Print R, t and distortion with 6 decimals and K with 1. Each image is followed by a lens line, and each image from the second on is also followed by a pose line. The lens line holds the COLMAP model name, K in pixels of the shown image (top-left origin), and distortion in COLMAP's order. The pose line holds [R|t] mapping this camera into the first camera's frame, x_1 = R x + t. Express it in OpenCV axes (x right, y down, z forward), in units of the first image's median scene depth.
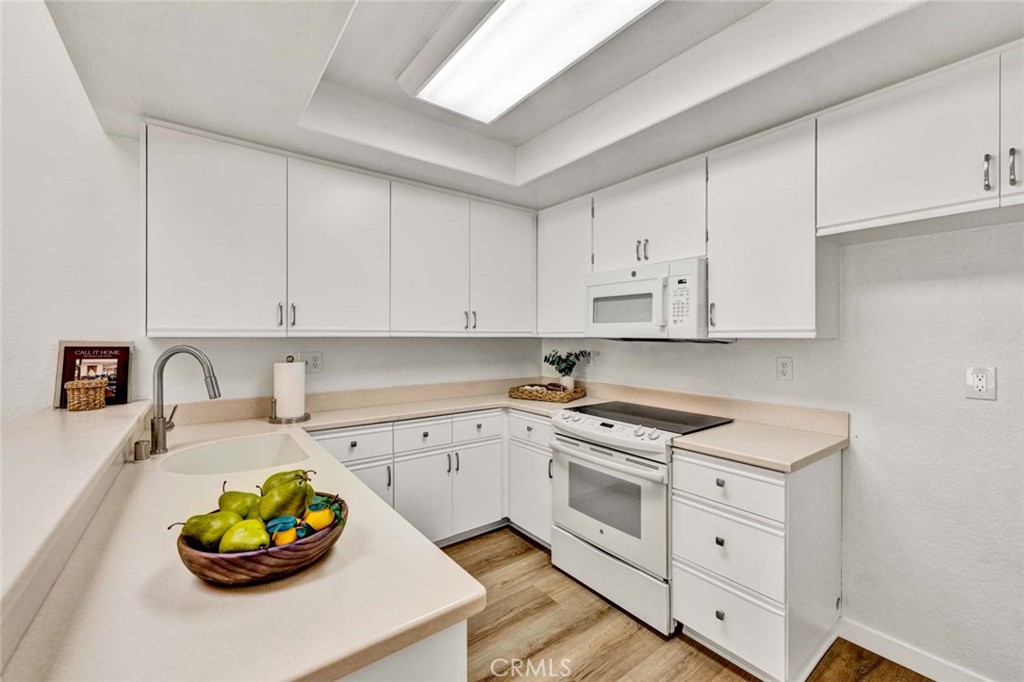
lens RADIAL K [[417.8, 0, 509.8], [0, 417.8, 338.2], [0, 0, 1]] dist [-0.001233, 0.000406]
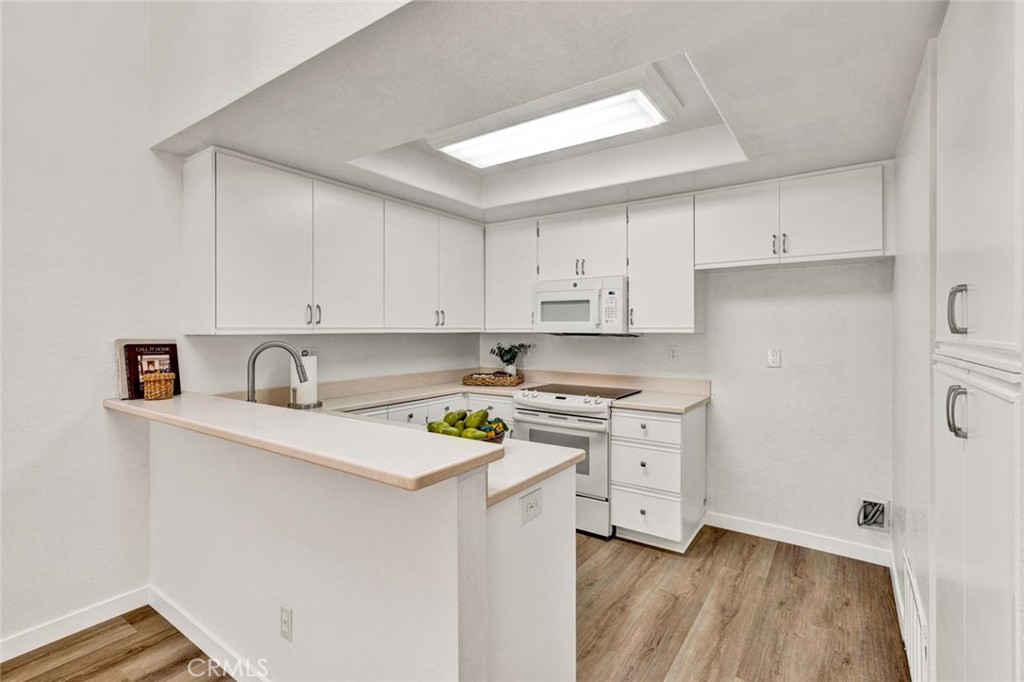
lens RADIAL K [[475.1, 0, 513.6], [0, 475.1, 335.8], [0, 0, 1]] dist [-0.001319, -0.000059]
pose [[0.950450, -0.007223, 0.310792, -0.411468], [0.004564, 0.999947, 0.009280, -0.007360], [-0.310843, -0.007402, 0.950433, -0.432319]]
